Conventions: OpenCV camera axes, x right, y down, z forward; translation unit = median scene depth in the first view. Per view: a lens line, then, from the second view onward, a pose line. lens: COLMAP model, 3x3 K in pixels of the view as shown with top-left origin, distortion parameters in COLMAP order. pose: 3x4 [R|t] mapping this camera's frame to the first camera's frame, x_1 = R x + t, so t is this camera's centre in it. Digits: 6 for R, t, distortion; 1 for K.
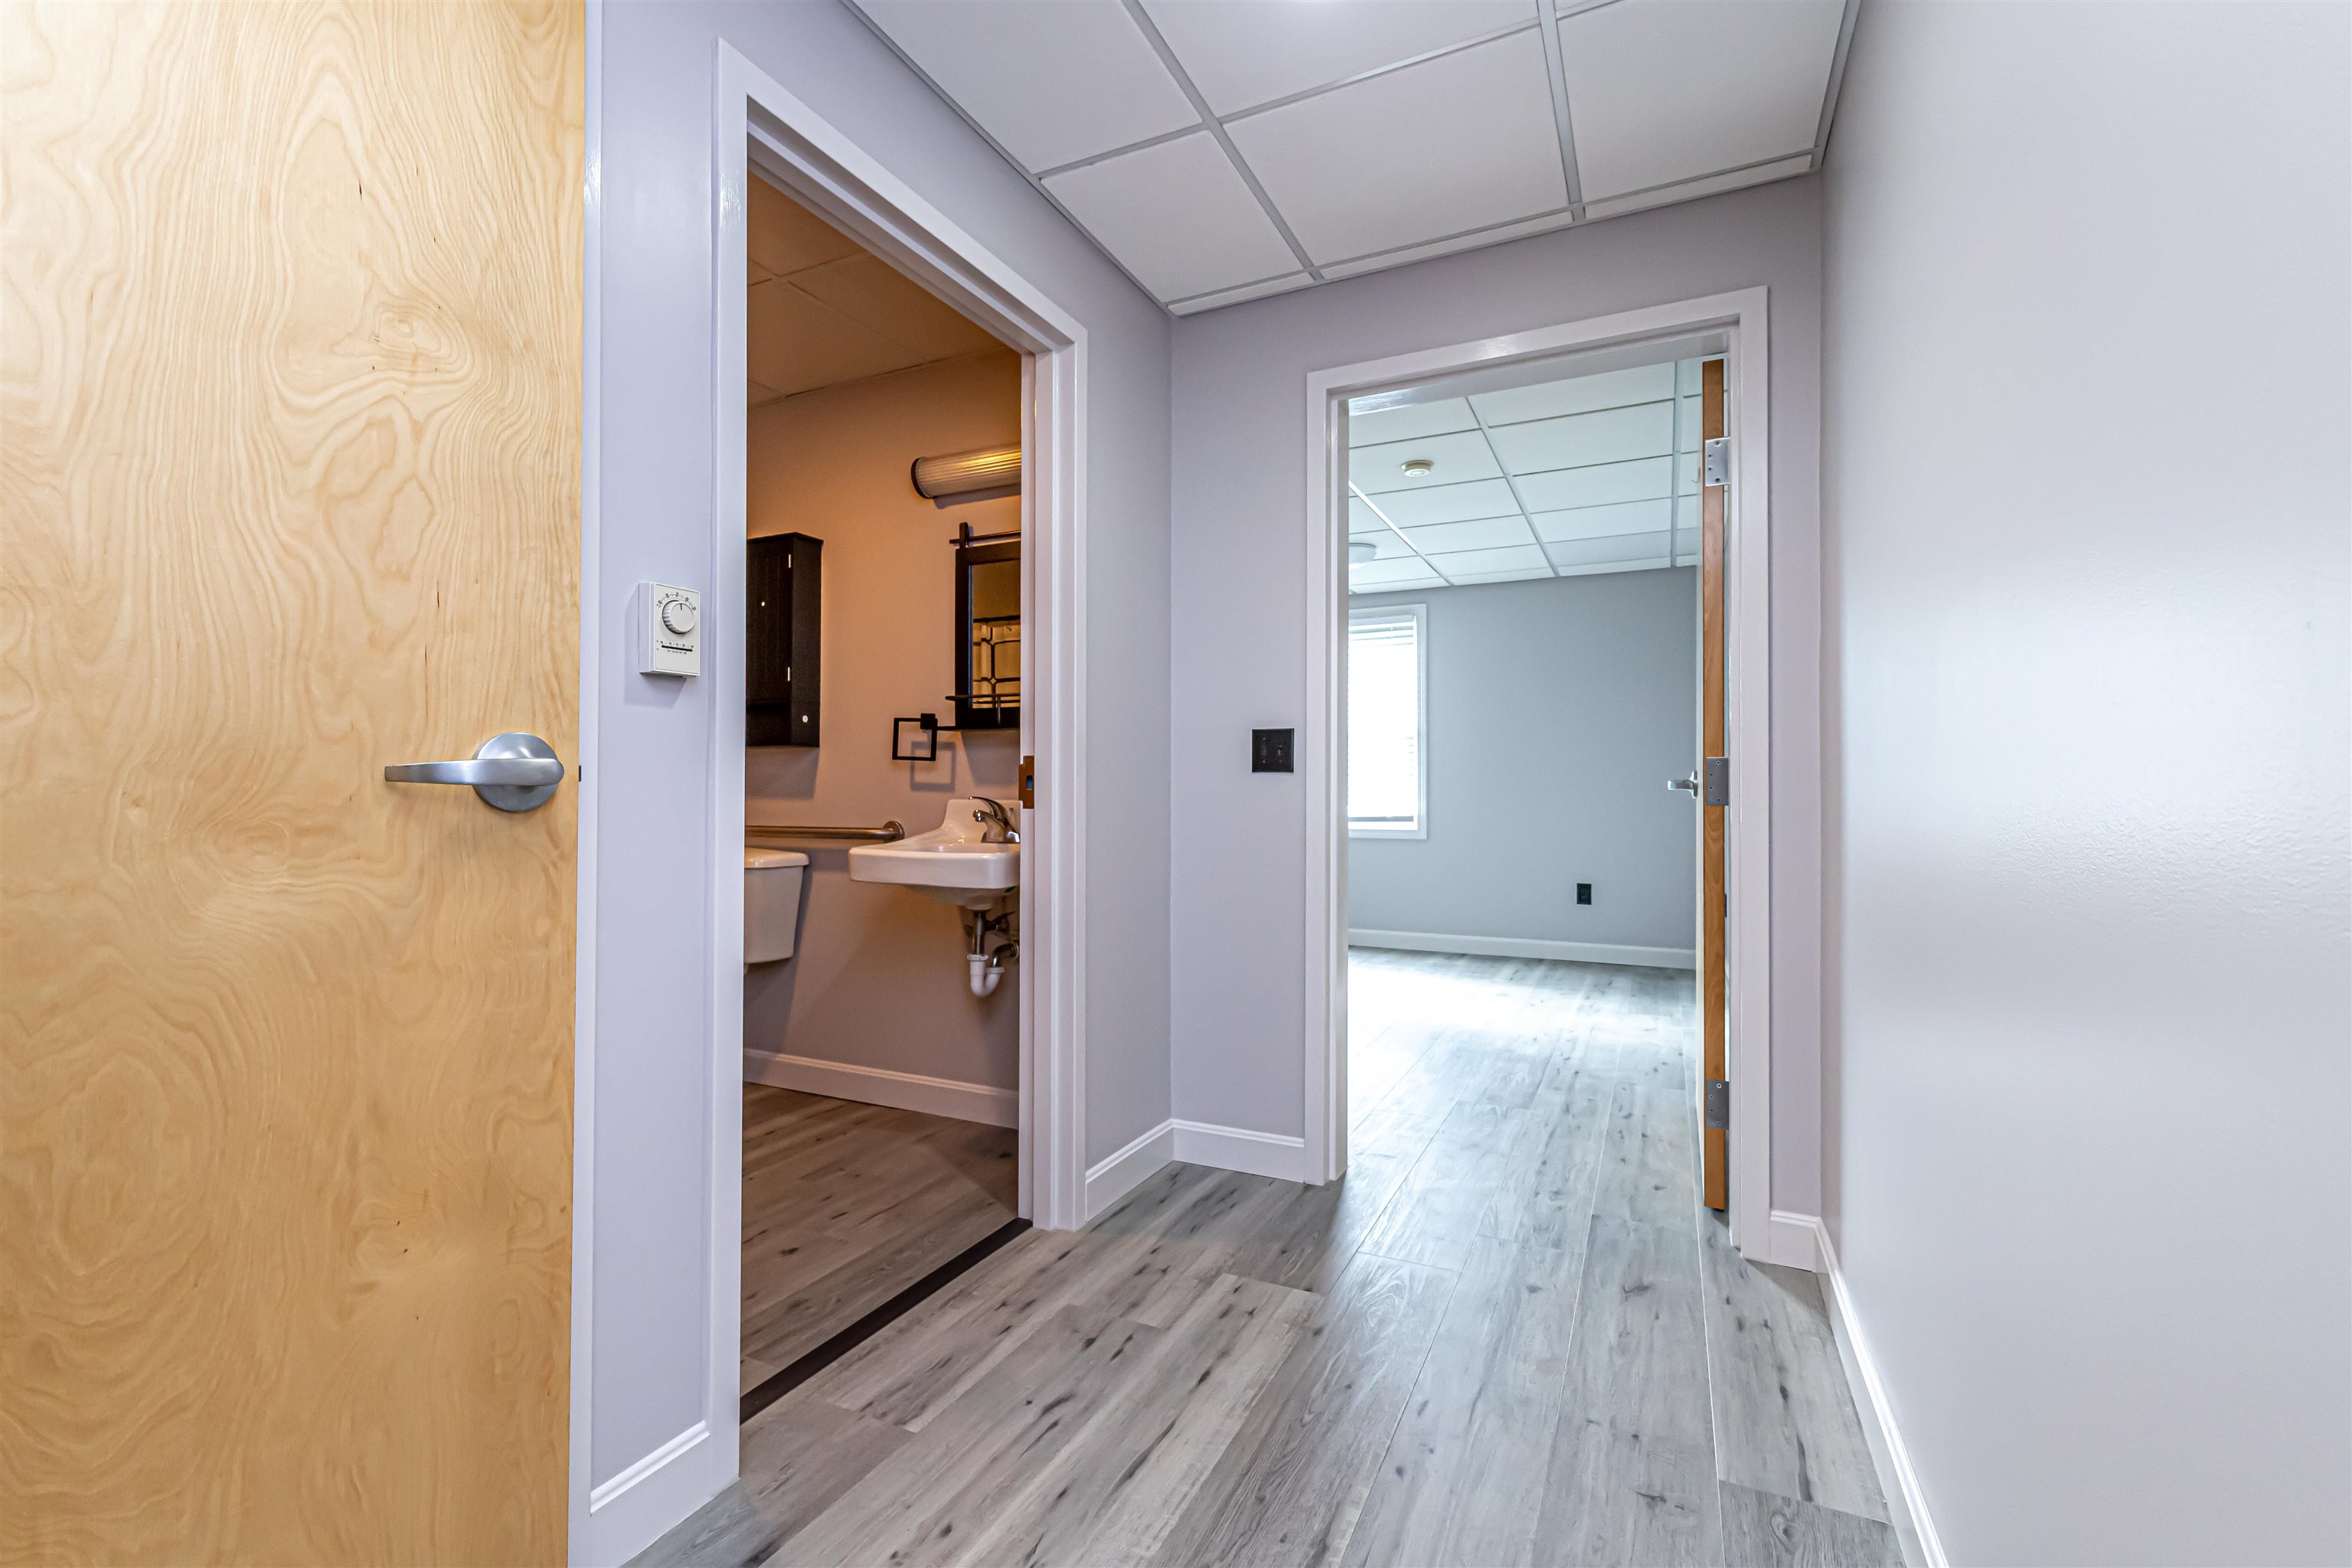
lens RADIAL K [[1048.5, 0, 1183.3], [0, 1048.5, 787.9], [0, 0, 1]] dist [-0.002768, 0.000705]
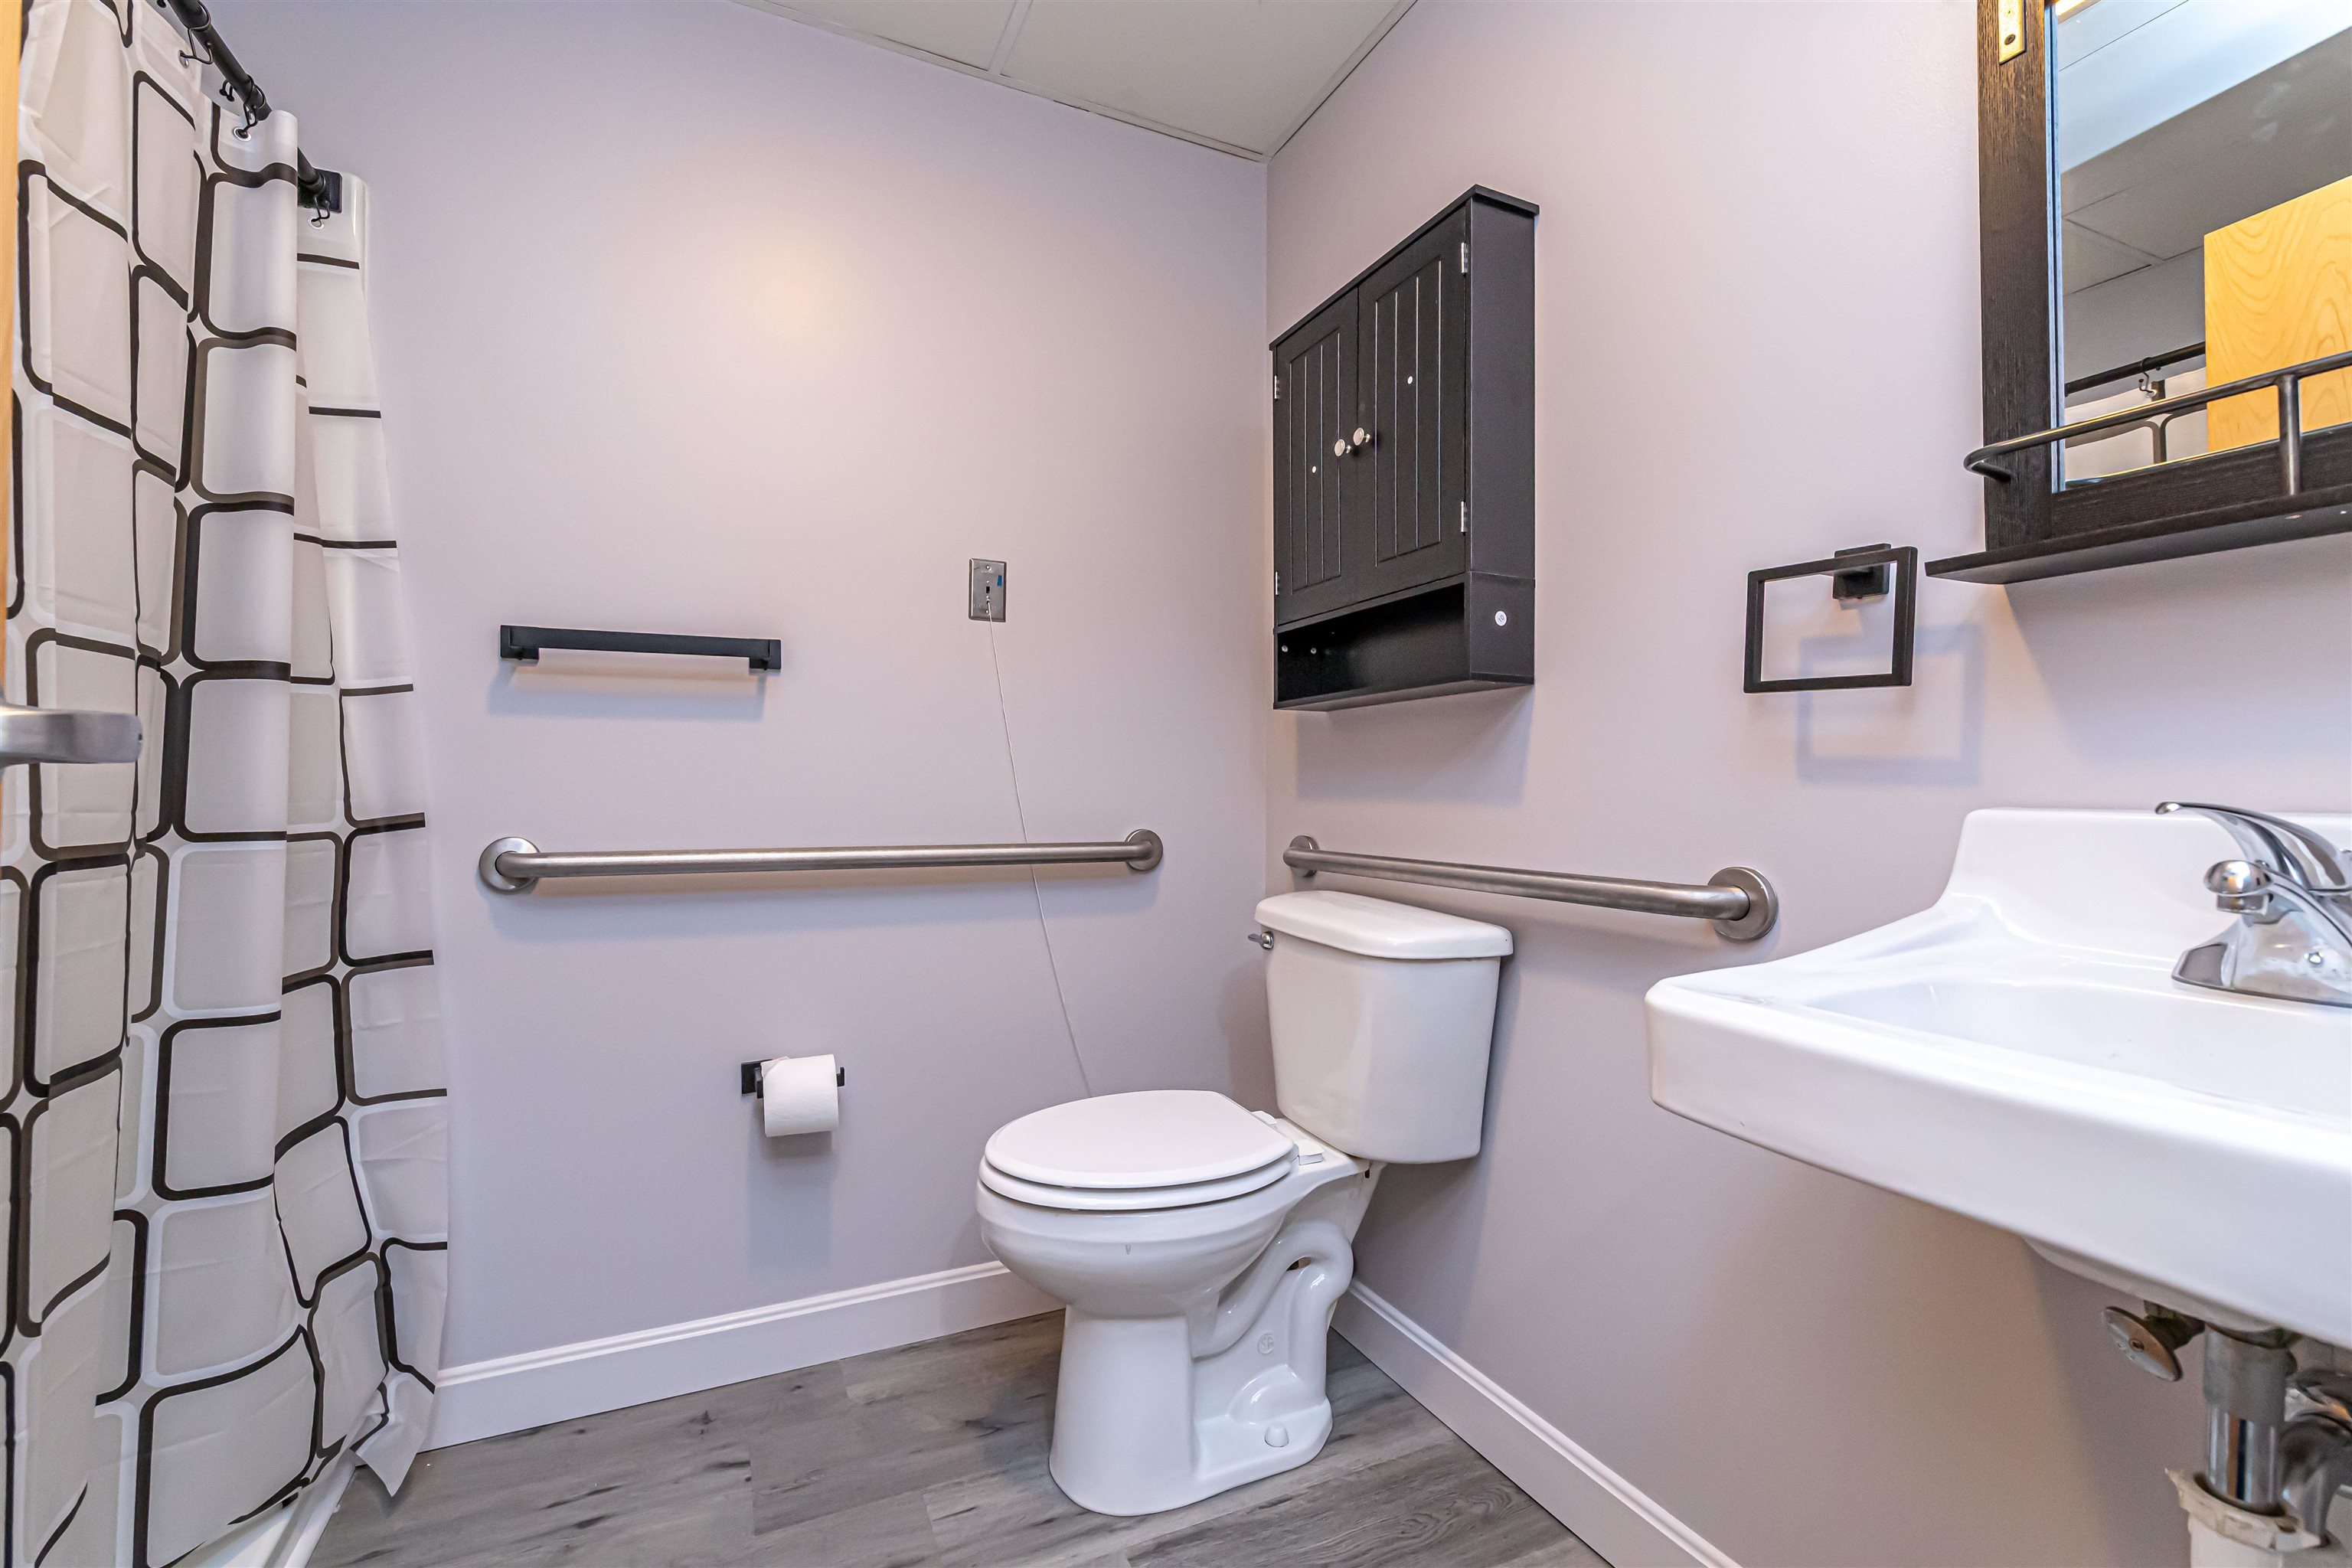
lens RADIAL K [[1048.5, 0, 1174.2], [0, 1048.5, 765.2], [0, 0, 1]] dist [-0.002768, 0.000705]
pose [[0.784119, -0.012422, -0.620486, -0.210883], [-0.000932, 0.999775, -0.021193, 0.004612], [0.620609, 0.017196, 0.783931, 0.613790]]
